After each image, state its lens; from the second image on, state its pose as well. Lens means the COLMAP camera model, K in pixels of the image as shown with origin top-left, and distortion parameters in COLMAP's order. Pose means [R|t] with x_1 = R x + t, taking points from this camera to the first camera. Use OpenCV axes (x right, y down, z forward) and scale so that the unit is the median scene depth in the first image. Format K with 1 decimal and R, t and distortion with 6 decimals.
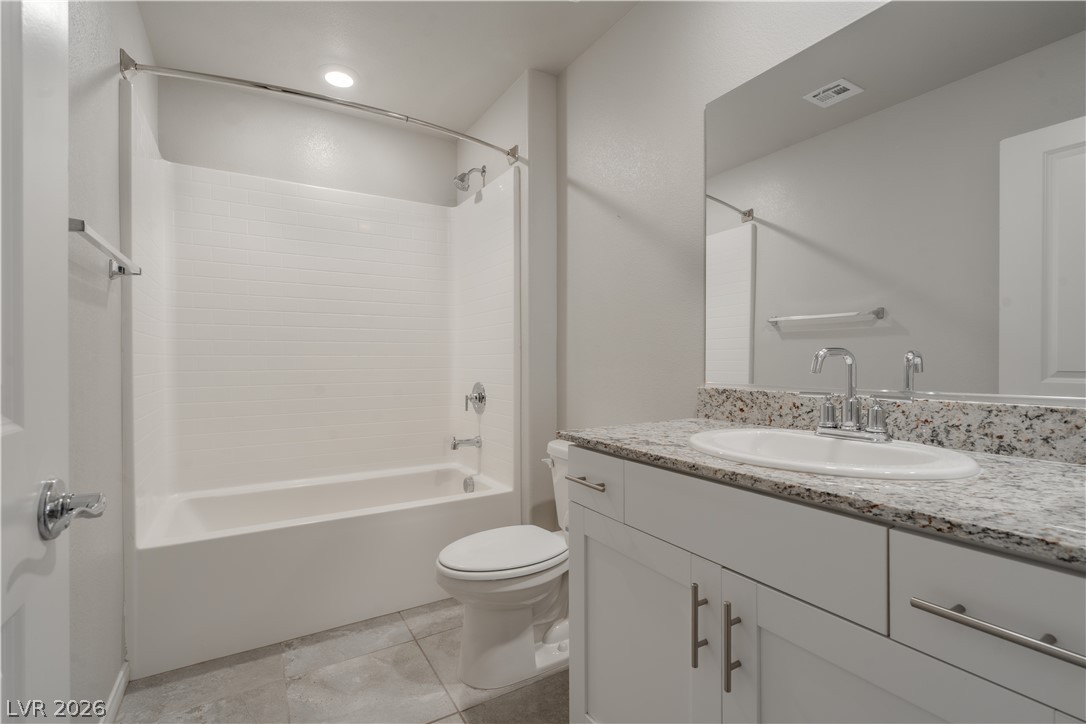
lens RADIAL K [[492.5, 0, 546.4], [0, 492.5, 360.5], [0, 0, 1]] dist [-0.006253, 0.001869]
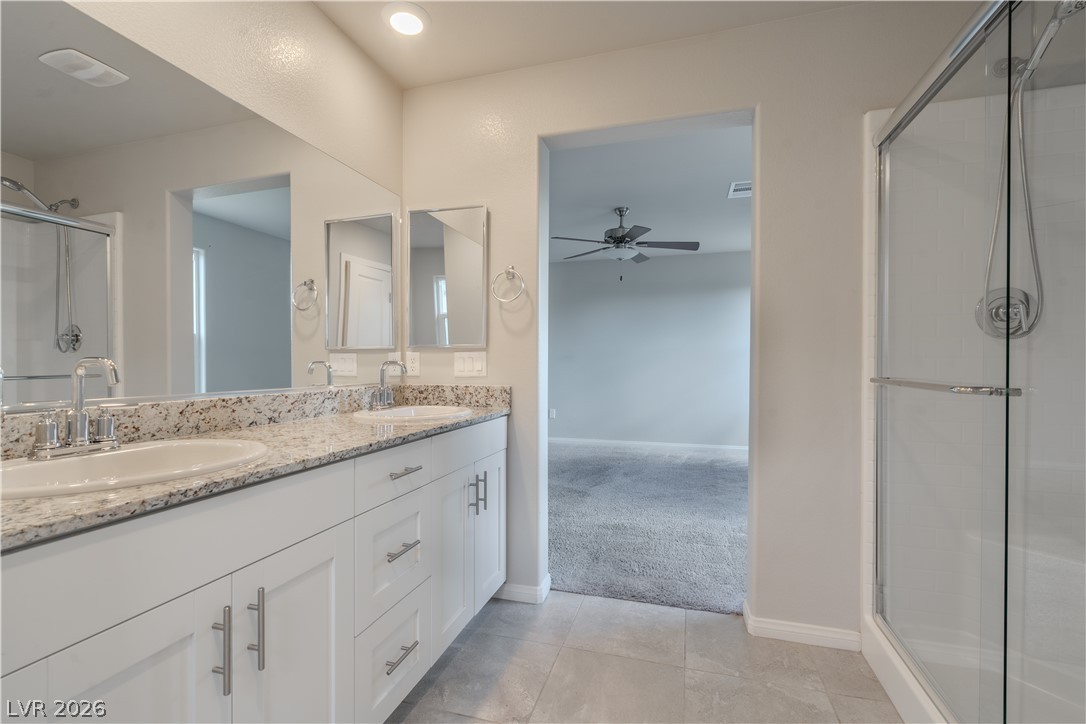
lens RADIAL K [[492.5, 0, 541.2], [0, 492.5, 360.1], [0, 0, 1]] dist [-0.006253, 0.001869]
pose [[-0.667895, -0.013283, 0.744137, -0.850608], [-0.007067, 0.999909, 0.011505, -0.036499], [-0.744222, 0.002425, -0.667928, 1.262955]]
